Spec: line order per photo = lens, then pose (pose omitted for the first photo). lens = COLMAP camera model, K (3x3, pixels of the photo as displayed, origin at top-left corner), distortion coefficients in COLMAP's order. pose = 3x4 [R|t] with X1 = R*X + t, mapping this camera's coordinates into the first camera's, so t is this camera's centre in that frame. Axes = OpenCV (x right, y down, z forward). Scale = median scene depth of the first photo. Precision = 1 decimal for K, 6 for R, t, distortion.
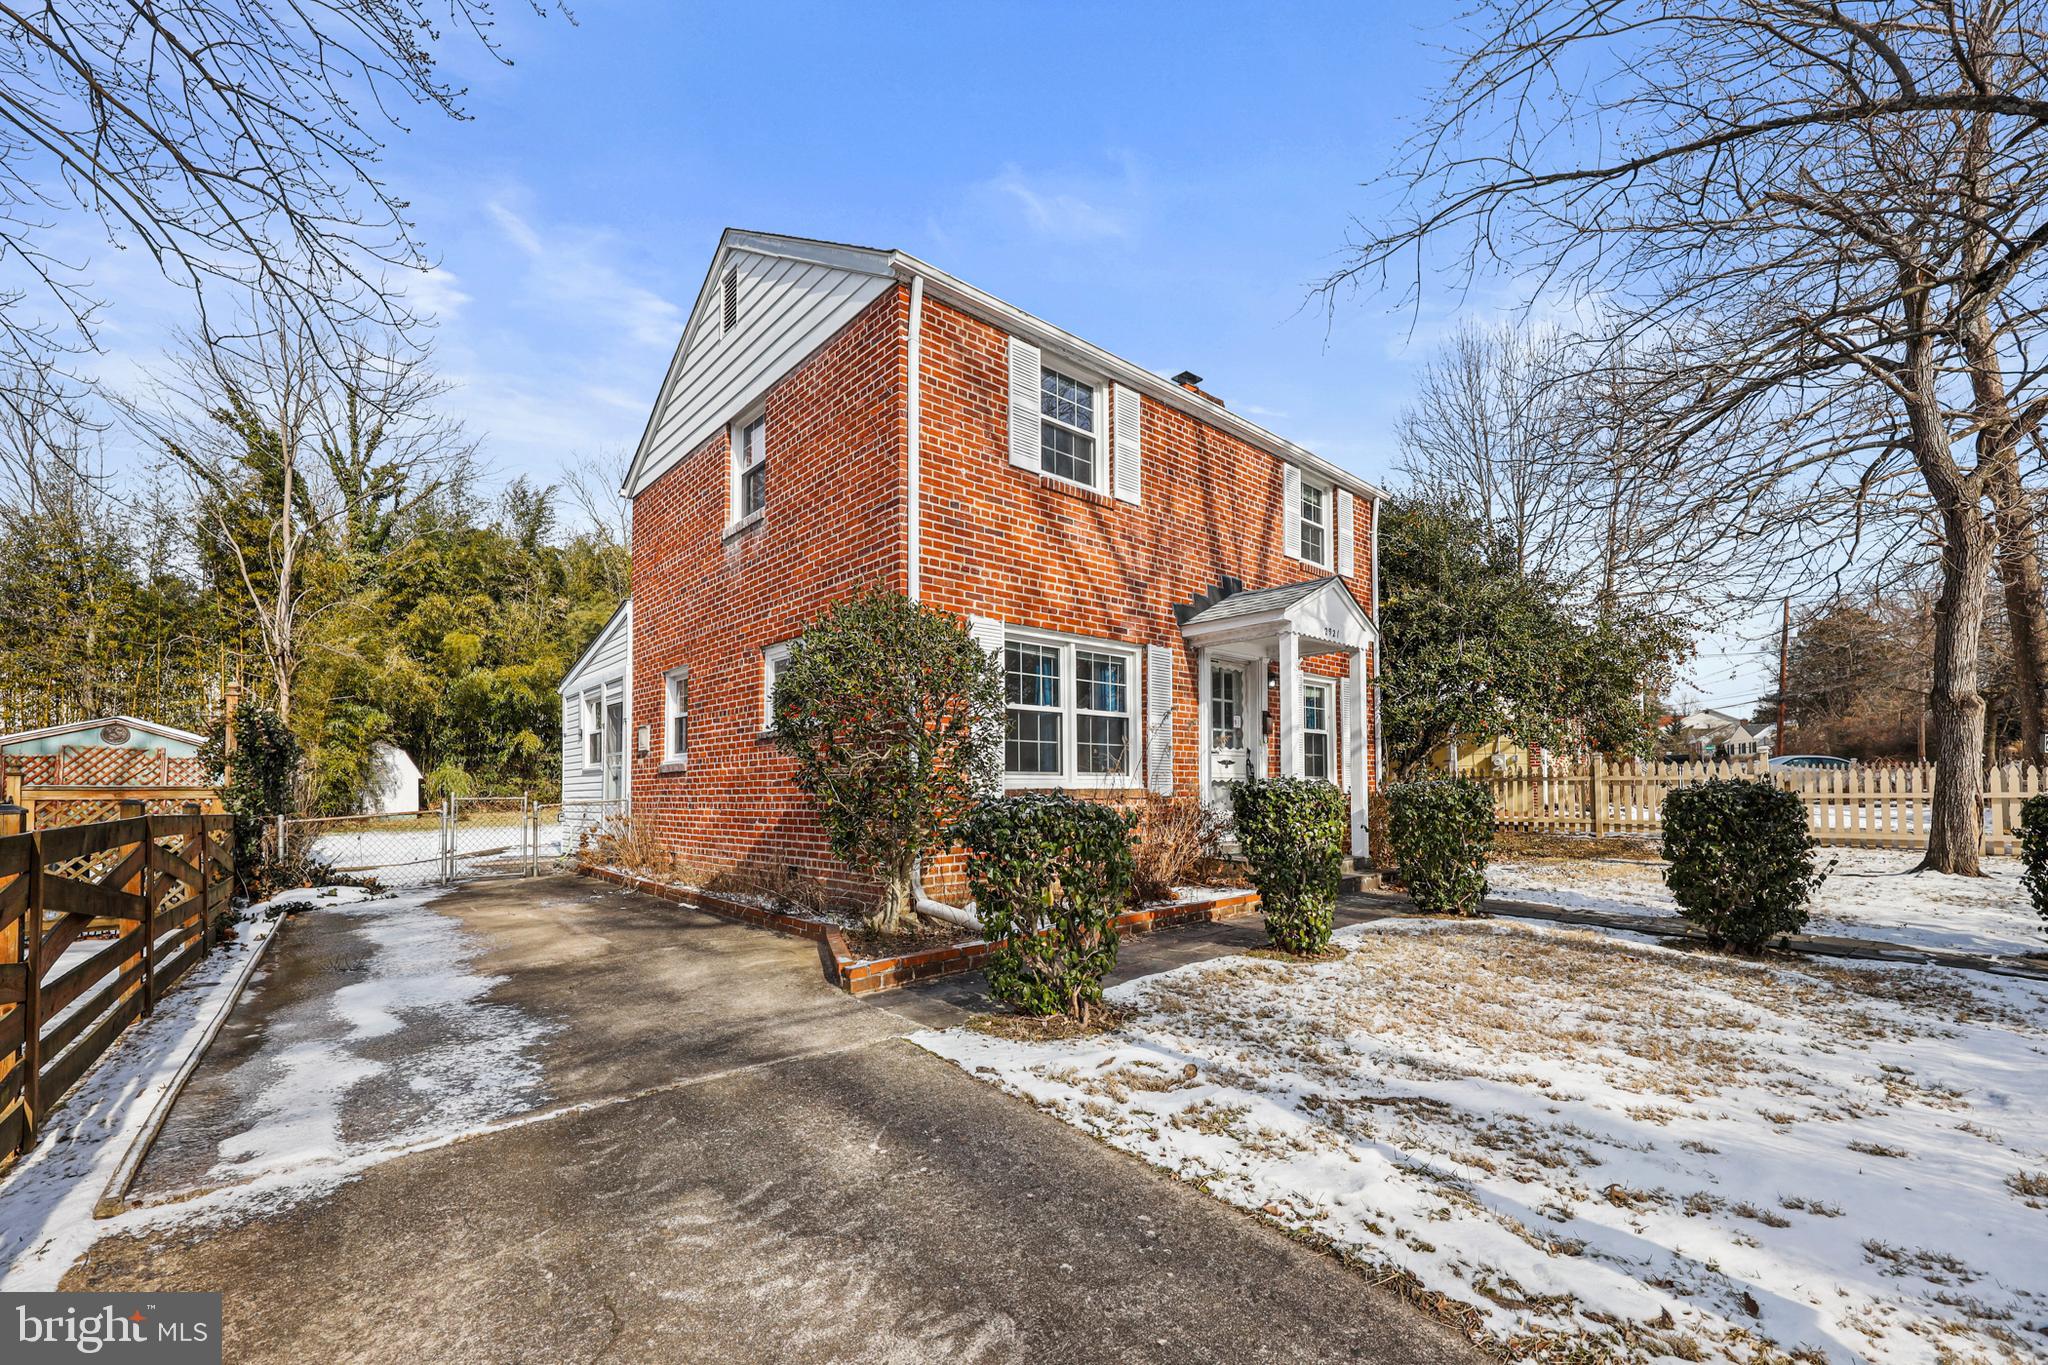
lens RADIAL K [[848.4, 0, 1024.4], [0, 848.4, 775.3], [0, 0, 1]] dist [0.000042, 0.000027]
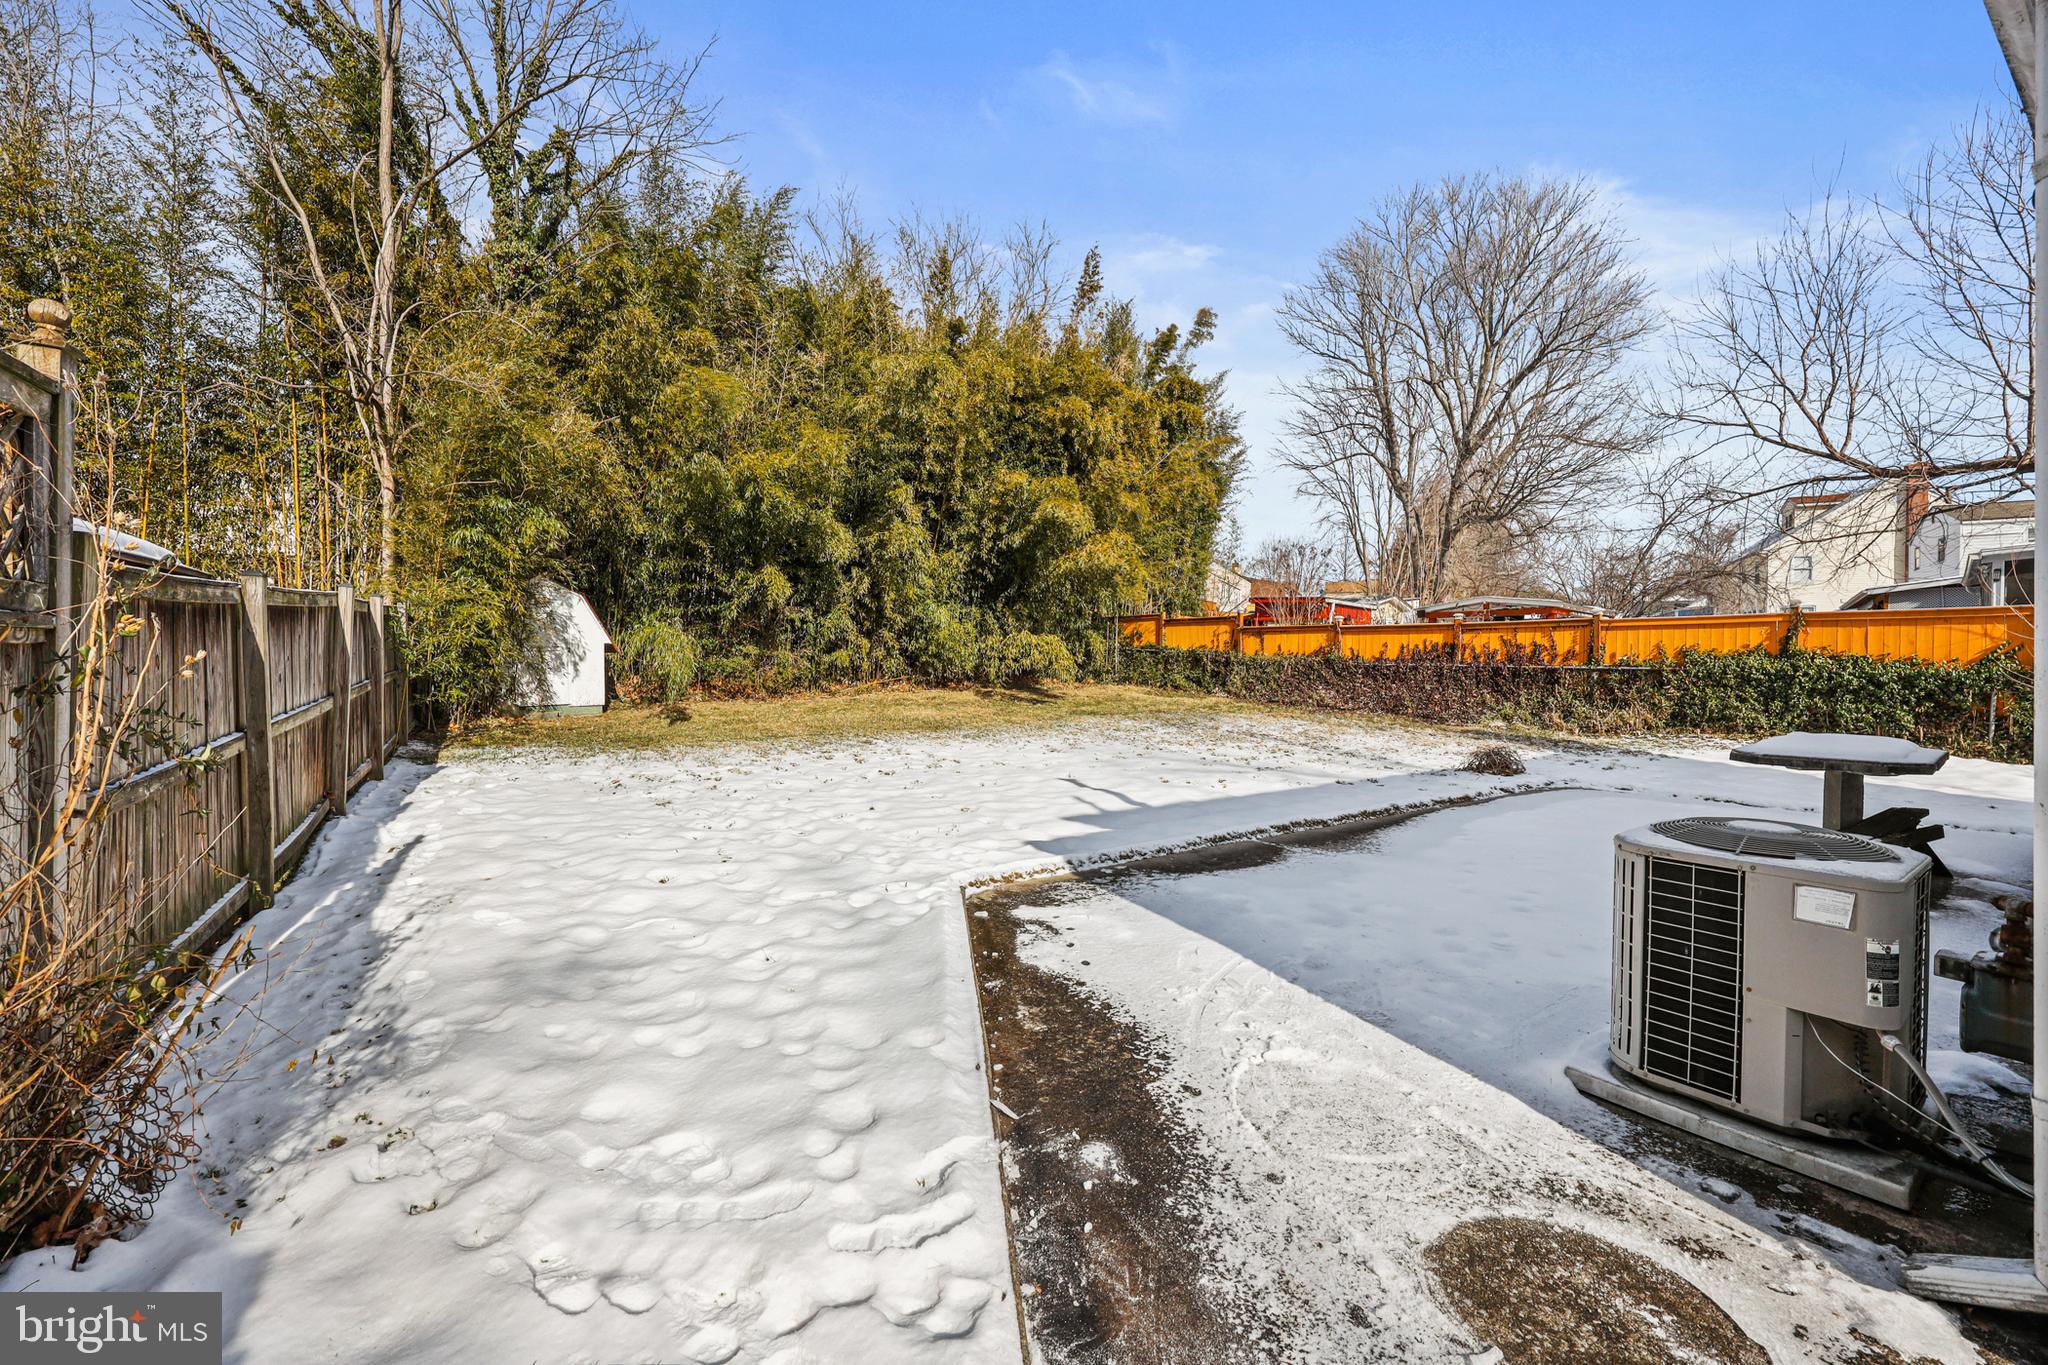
lens RADIAL K [[825.5, 0, 1019.8], [0, 825.5, 683.3], [0, 0, 1]] dist [-0.001445, 0.000251]
pose [[0.992912, 0.029119, -0.115232, -0.373517], [-0.024029, 0.998684, 0.045318, -0.001590], [0.116400, -0.042228, 0.992304, 0.481169]]
